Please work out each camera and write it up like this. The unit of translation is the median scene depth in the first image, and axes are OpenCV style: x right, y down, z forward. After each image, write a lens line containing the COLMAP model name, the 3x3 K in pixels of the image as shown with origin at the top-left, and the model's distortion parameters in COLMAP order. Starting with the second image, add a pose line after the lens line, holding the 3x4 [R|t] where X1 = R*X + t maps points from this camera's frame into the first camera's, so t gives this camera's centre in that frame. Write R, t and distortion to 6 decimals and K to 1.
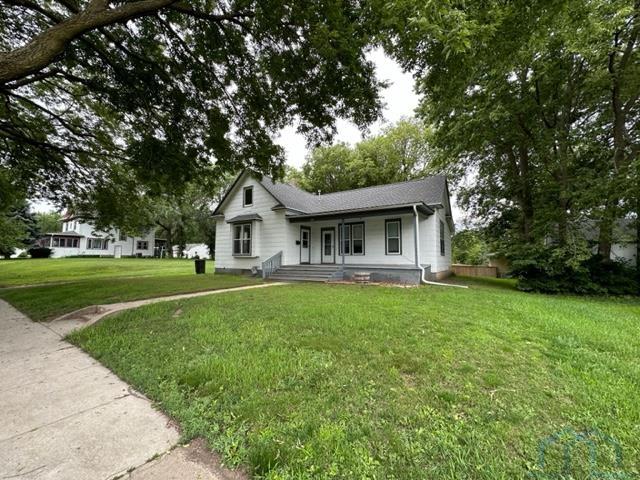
lens RADIAL K [[255.0, 0, 320.8], [0, 255.0, 237.1], [0, 0, 1]] dist [0.000205, -0.000257]
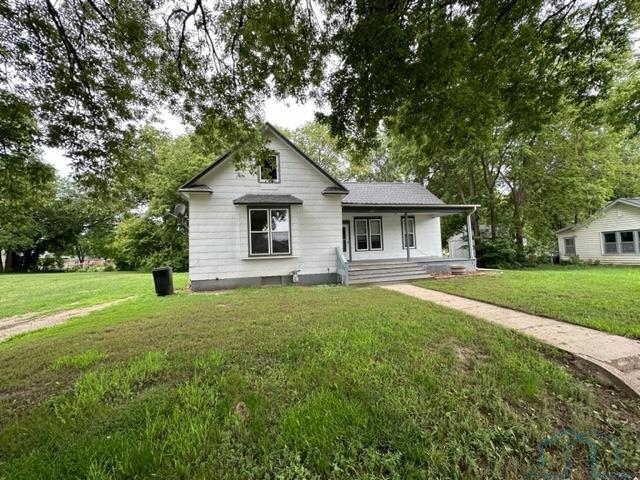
lens RADIAL K [[255.0, 0, 319.0], [0, 255.0, 242.2], [0, 0, 1]] dist [0.000205, -0.000257]
pose [[0.714724, -0.006505, 0.699377, -0.689940], [-0.015629, 0.999559, 0.025269, 0.017402], [-0.699232, -0.028991, 0.714306, 0.451631]]
